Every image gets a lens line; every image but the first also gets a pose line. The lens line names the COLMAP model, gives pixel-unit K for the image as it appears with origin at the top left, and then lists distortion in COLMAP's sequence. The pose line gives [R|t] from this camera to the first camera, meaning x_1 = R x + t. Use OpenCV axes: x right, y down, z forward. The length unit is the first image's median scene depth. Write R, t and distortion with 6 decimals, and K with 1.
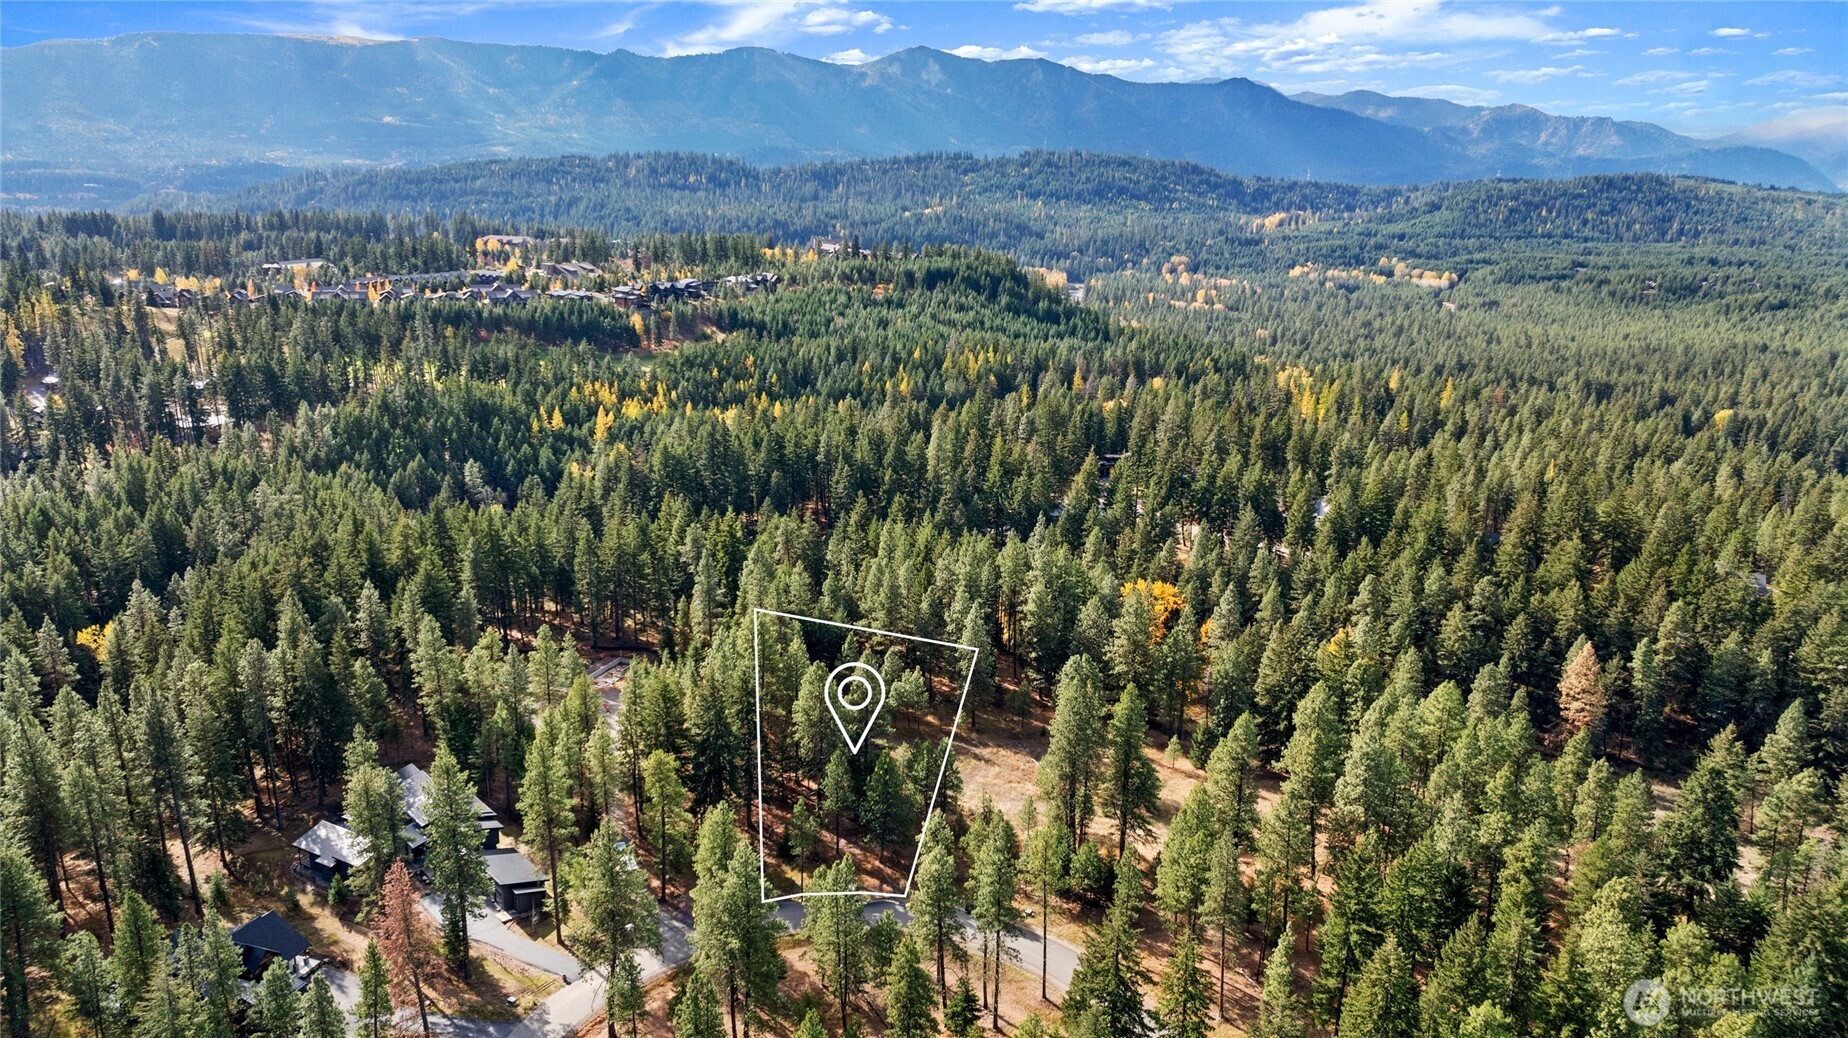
lens RADIAL K [[1339.9, 0, 922.3], [0, 1339.9, 514.7], [0, 0, 1]] dist [-0.020828, -0.001757]
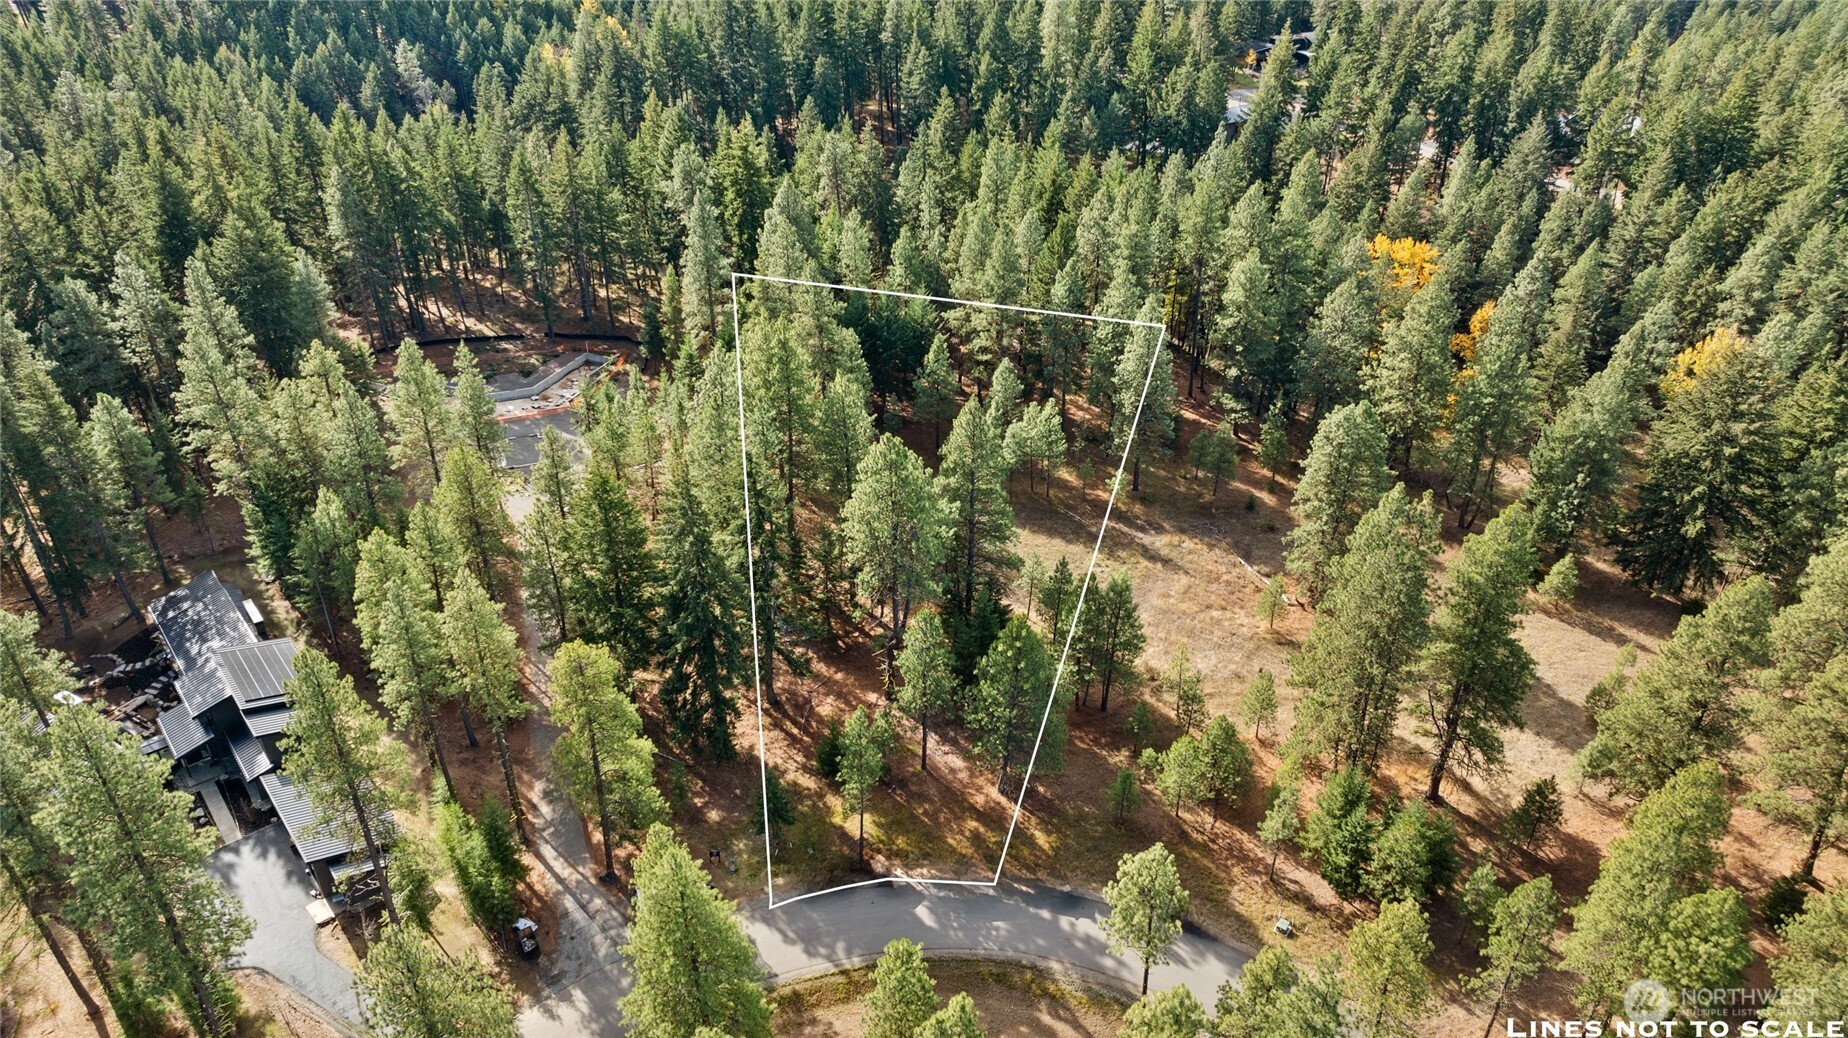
lens RADIAL K [[1339.9, 0, 932.2], [0, 1339.9, 517.0], [0, 0, 1]] dist [-0.020828, -0.001757]
pose [[0.999169, 0.016403, -0.037316, -0.028379], [-0.004687, 0.955615, 0.294580, -0.011125], [0.040491, -0.294160, 0.954898, 0.344397]]
